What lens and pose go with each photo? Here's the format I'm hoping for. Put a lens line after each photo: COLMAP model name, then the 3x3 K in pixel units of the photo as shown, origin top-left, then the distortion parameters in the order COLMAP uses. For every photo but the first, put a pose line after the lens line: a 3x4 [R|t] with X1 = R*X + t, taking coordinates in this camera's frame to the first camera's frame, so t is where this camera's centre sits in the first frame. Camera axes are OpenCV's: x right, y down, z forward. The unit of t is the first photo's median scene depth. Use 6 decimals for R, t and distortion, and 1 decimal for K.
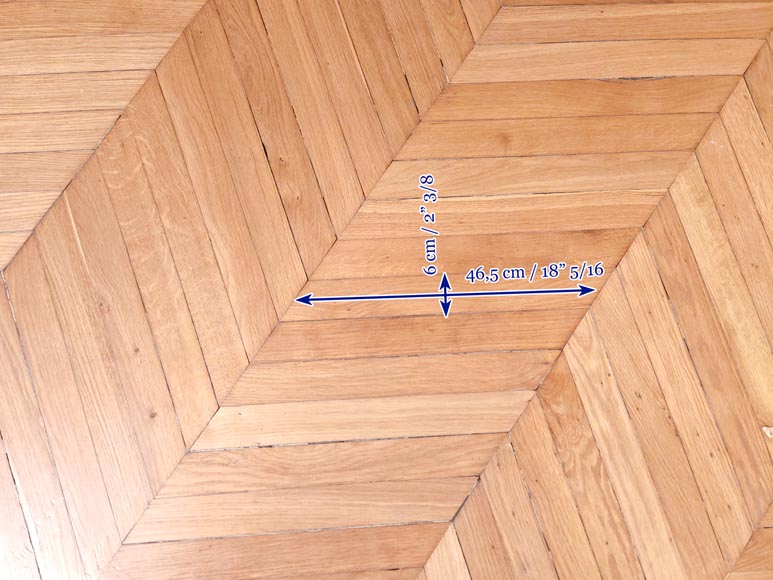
lens RADIAL K [[594.8, 0, 387.8], [0, 594.8, 292.0], [0, 0, 1]] dist [0.093782, -0.108035]
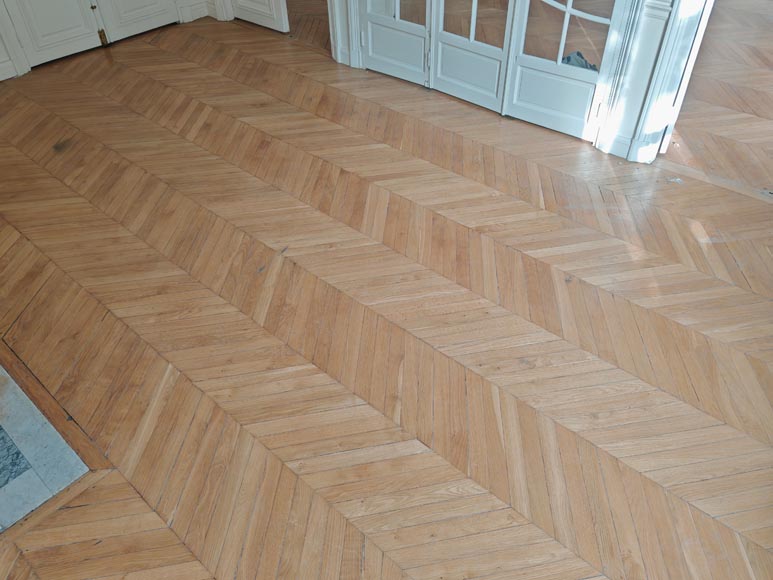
lens RADIAL K [[594.8, 0, 383.2], [0, 594.8, 286.9], [0, 0, 1]] dist [0.093782, -0.108035]
pose [[0.134128, -0.683411, 0.717607, -2.367711], [0.989211, 0.135387, -0.055958, -0.142896], [-0.058913, 0.717370, 0.694197, -1.026759]]
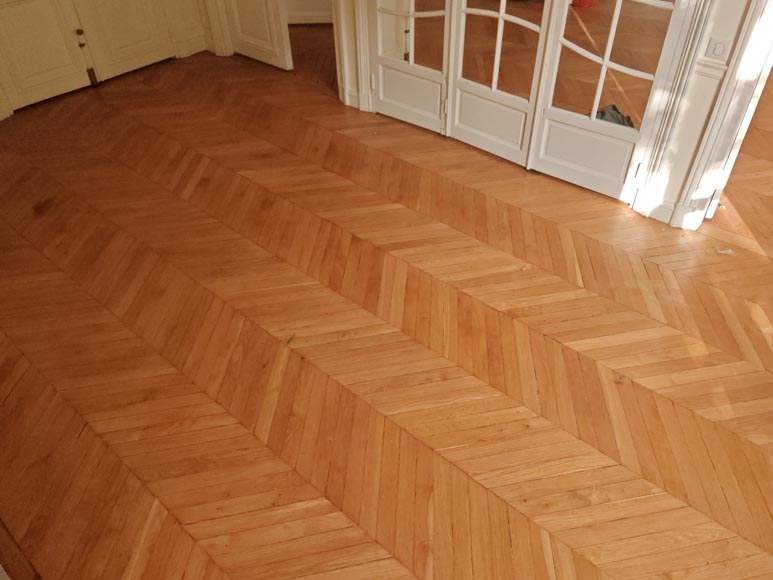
lens RADIAL K [[594.8, 0, 387.5], [0, 594.8, 288.4], [0, 0, 1]] dist [0.093782, -0.108035]
pose [[0.126831, -0.676207, 0.725712, -1.825940], [0.989995, 0.131902, -0.050114, -0.312177], [-0.061835, 0.724807, 0.686171, -1.049096]]
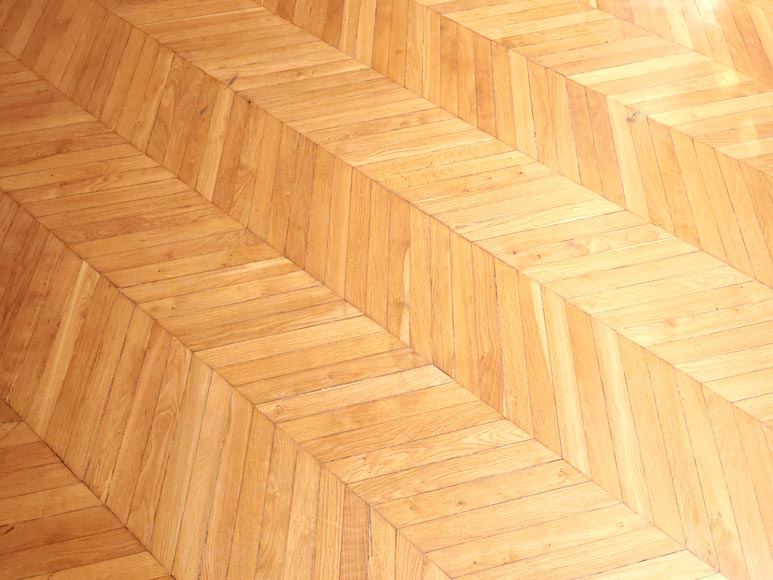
lens RADIAL K [[594.8, 0, 387.8], [0, 594.8, 289.4], [0, 0, 1]] dist [0.093782, -0.108035]
pose [[0.087179, -0.880744, 0.465499, -1.717165], [0.993373, 0.111989, 0.025849, -0.260363], [-0.074898, 0.460161, 0.884671, -0.616319]]
